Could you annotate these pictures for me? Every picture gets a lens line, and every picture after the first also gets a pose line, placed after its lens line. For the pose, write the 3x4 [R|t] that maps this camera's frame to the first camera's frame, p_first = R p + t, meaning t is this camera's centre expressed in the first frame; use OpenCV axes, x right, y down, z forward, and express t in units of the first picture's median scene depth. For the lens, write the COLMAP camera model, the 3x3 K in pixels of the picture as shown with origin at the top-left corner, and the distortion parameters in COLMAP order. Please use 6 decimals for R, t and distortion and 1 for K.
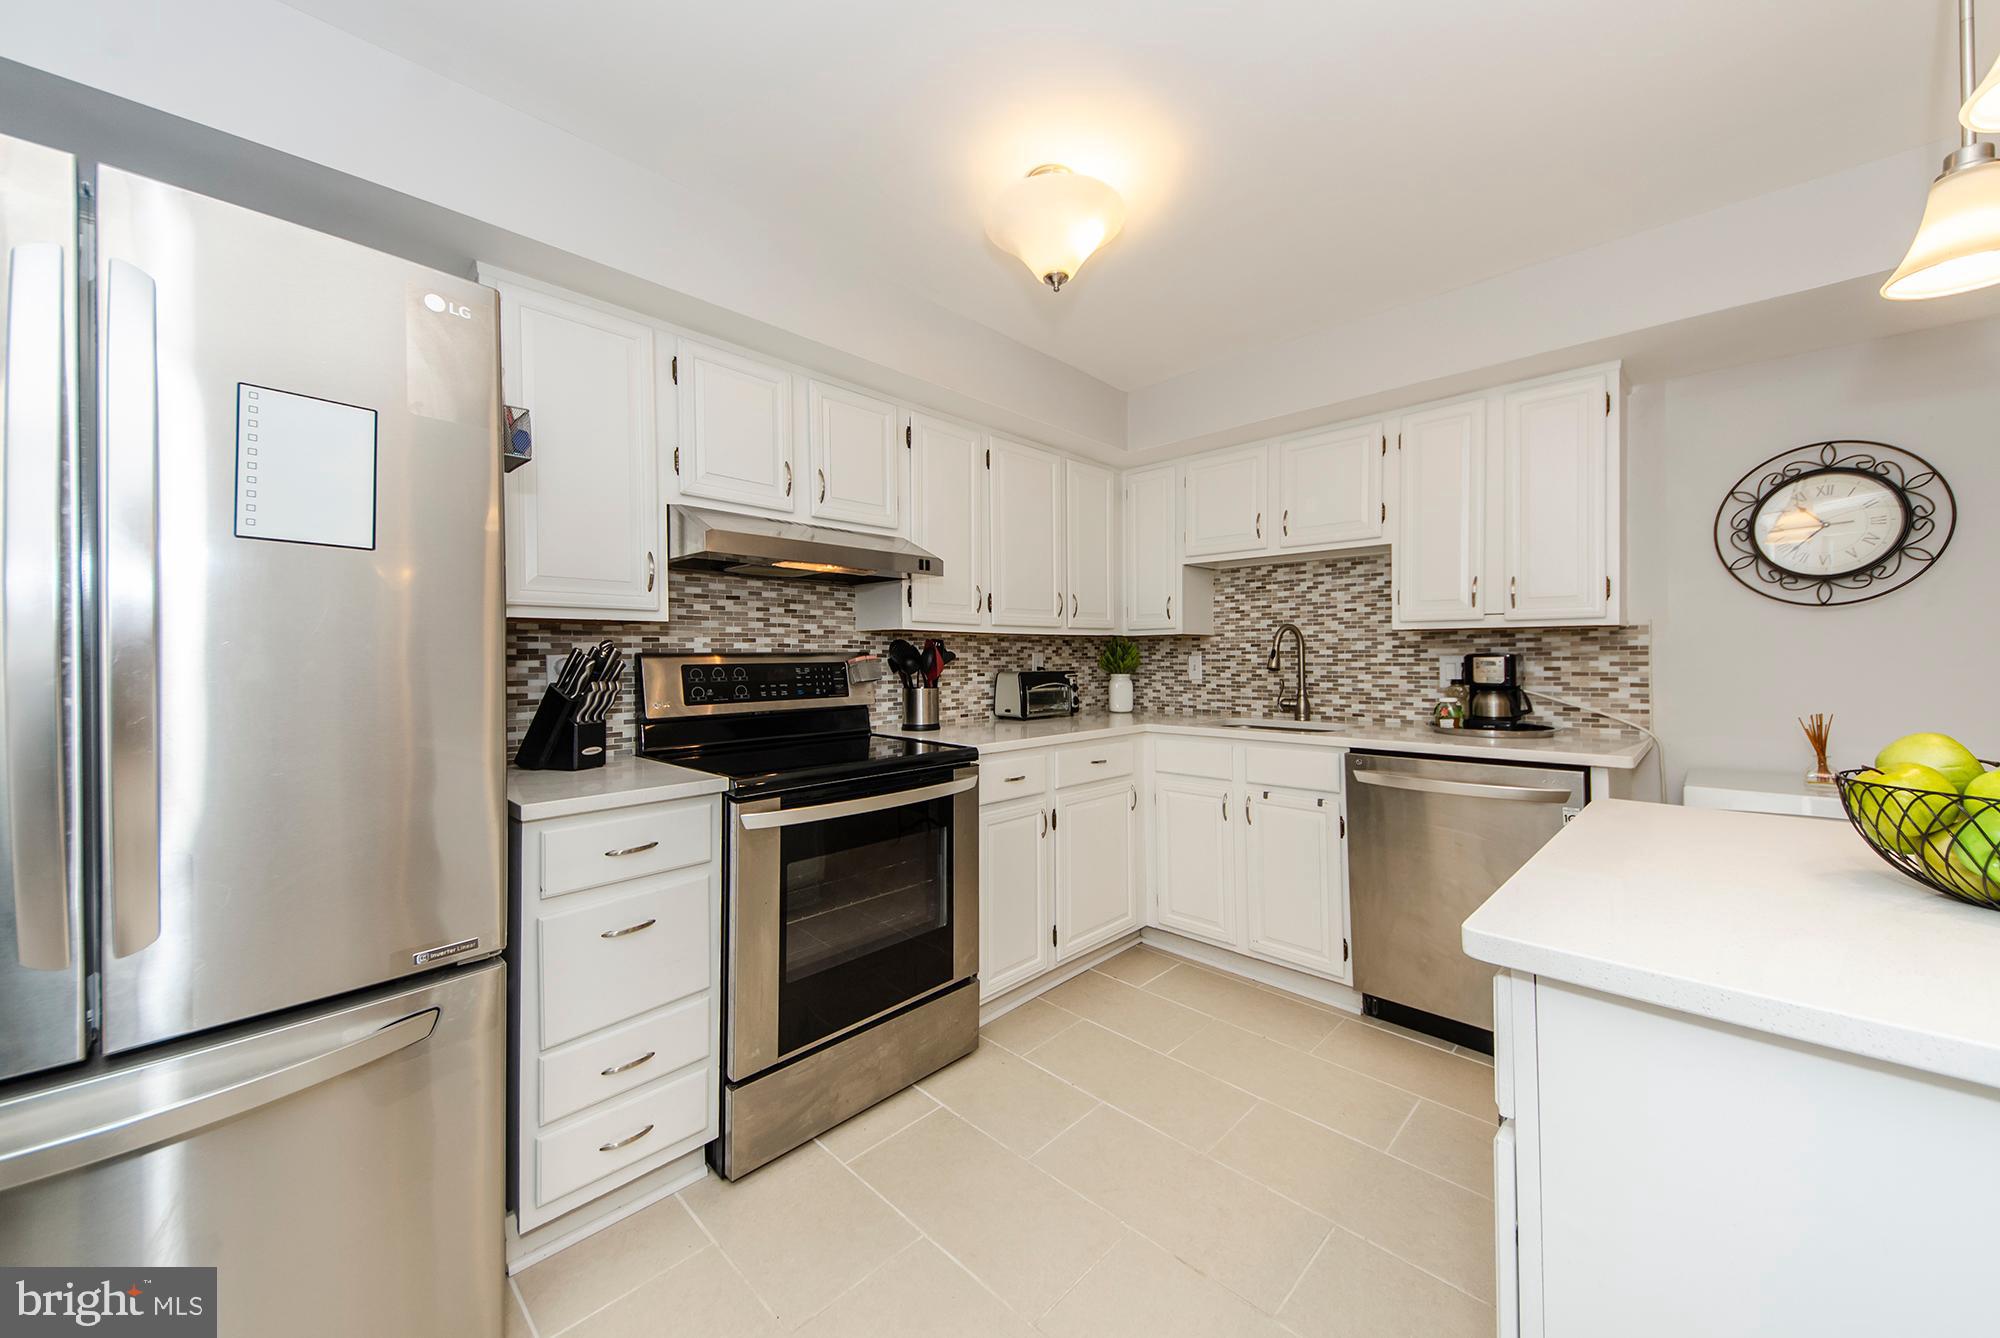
lens RADIAL K [[713.5, 0, 1021.5], [0, 713.5, 652.4], [0, 0, 1]] dist [0.011389, -0.000126]
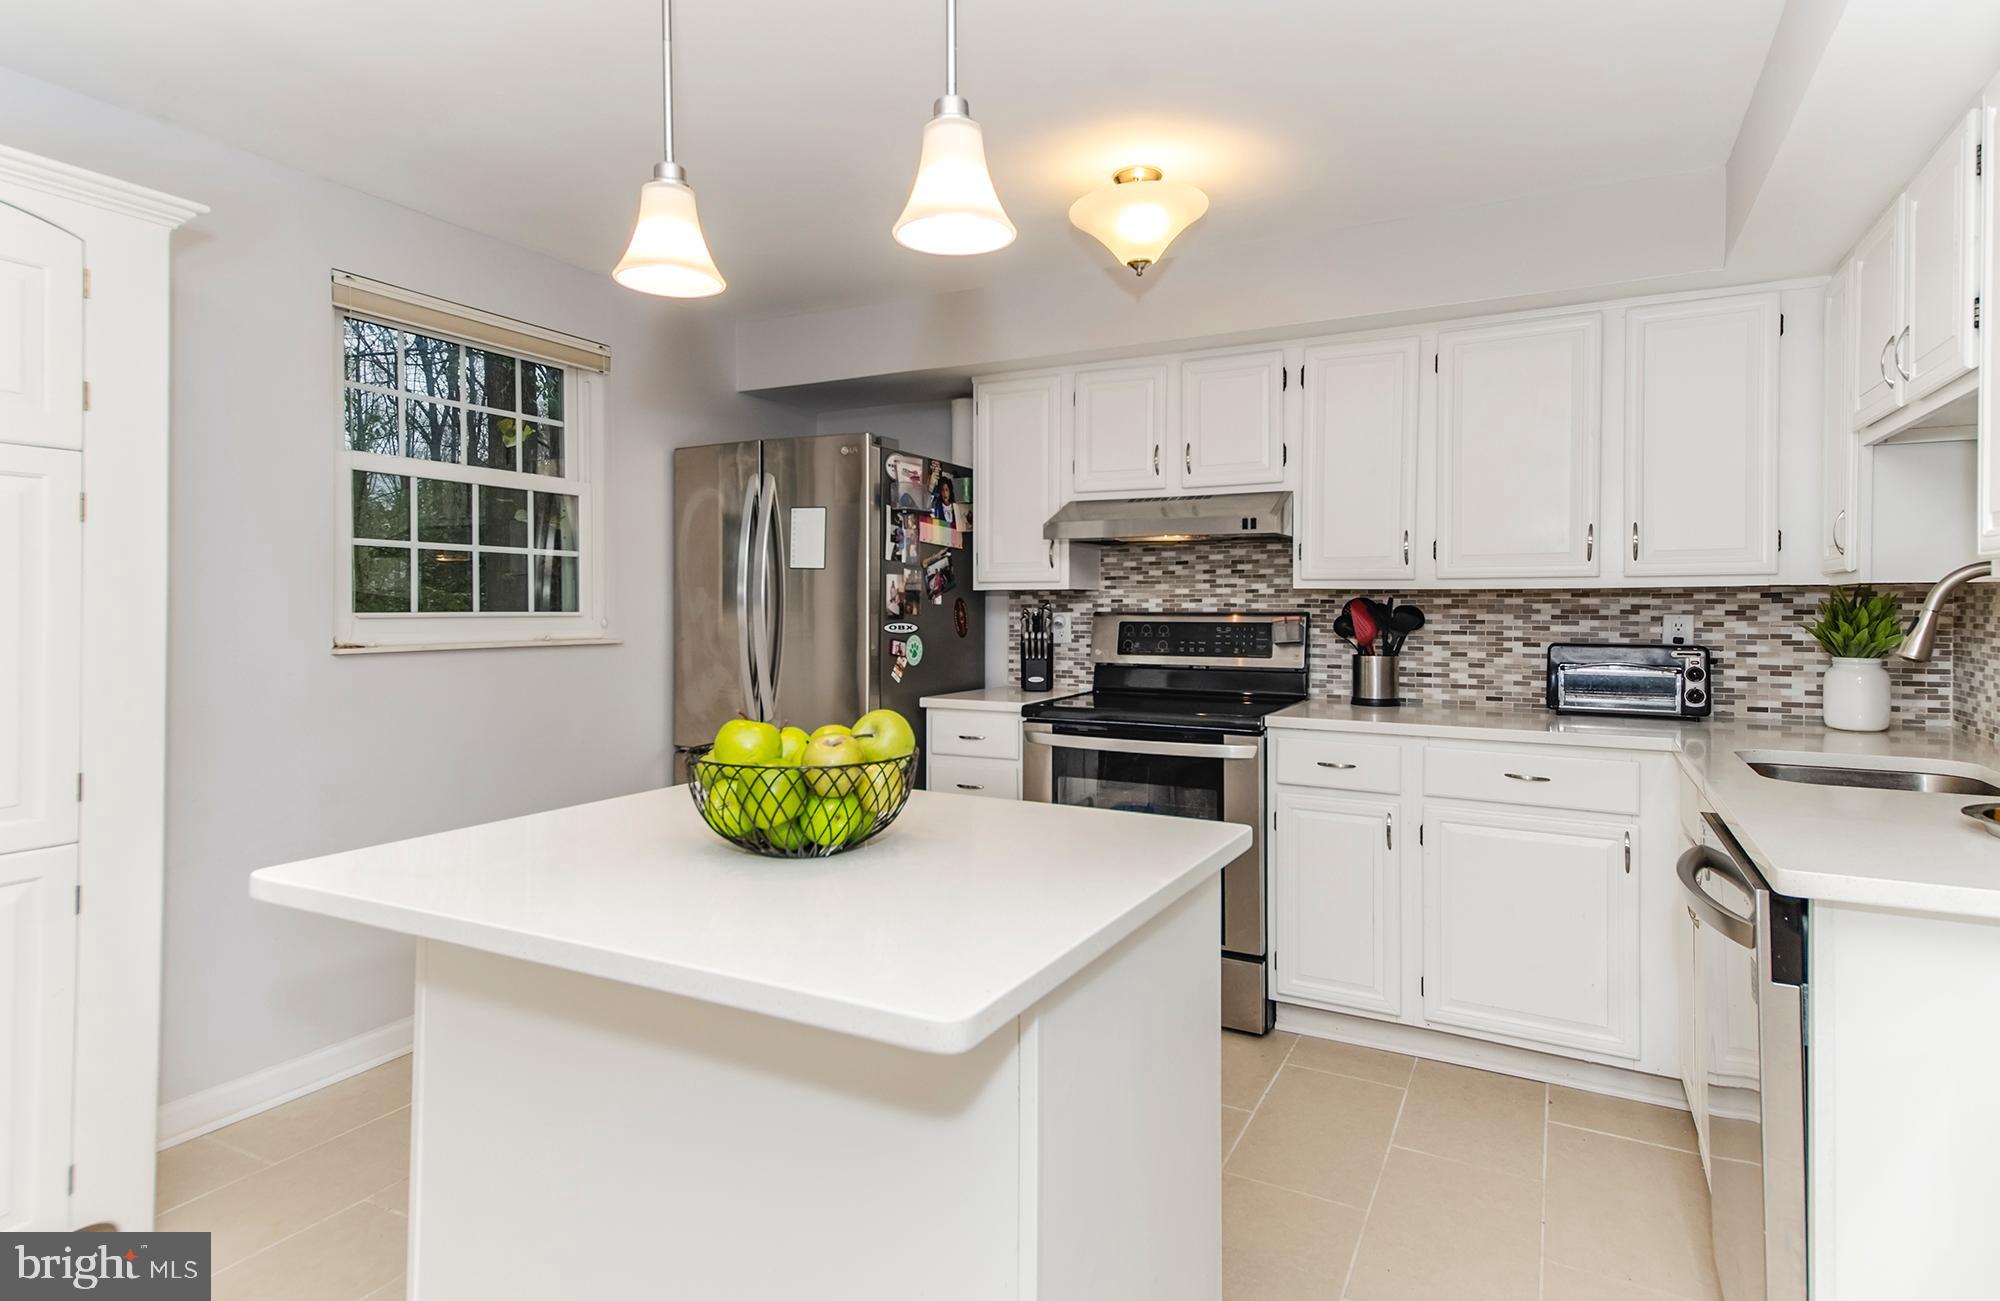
lens RADIAL K [[1021.7, 0, 1009.1], [0, 1021.7, 621.6], [0, 0, 1]] dist [0.026747, 0.000131]
pose [[0.280639, 0.022993, -0.959538, 1.007047], [0.000697, 0.999708, 0.024159, -0.022012], [0.959813, -0.007449, 0.280541, 0.274075]]
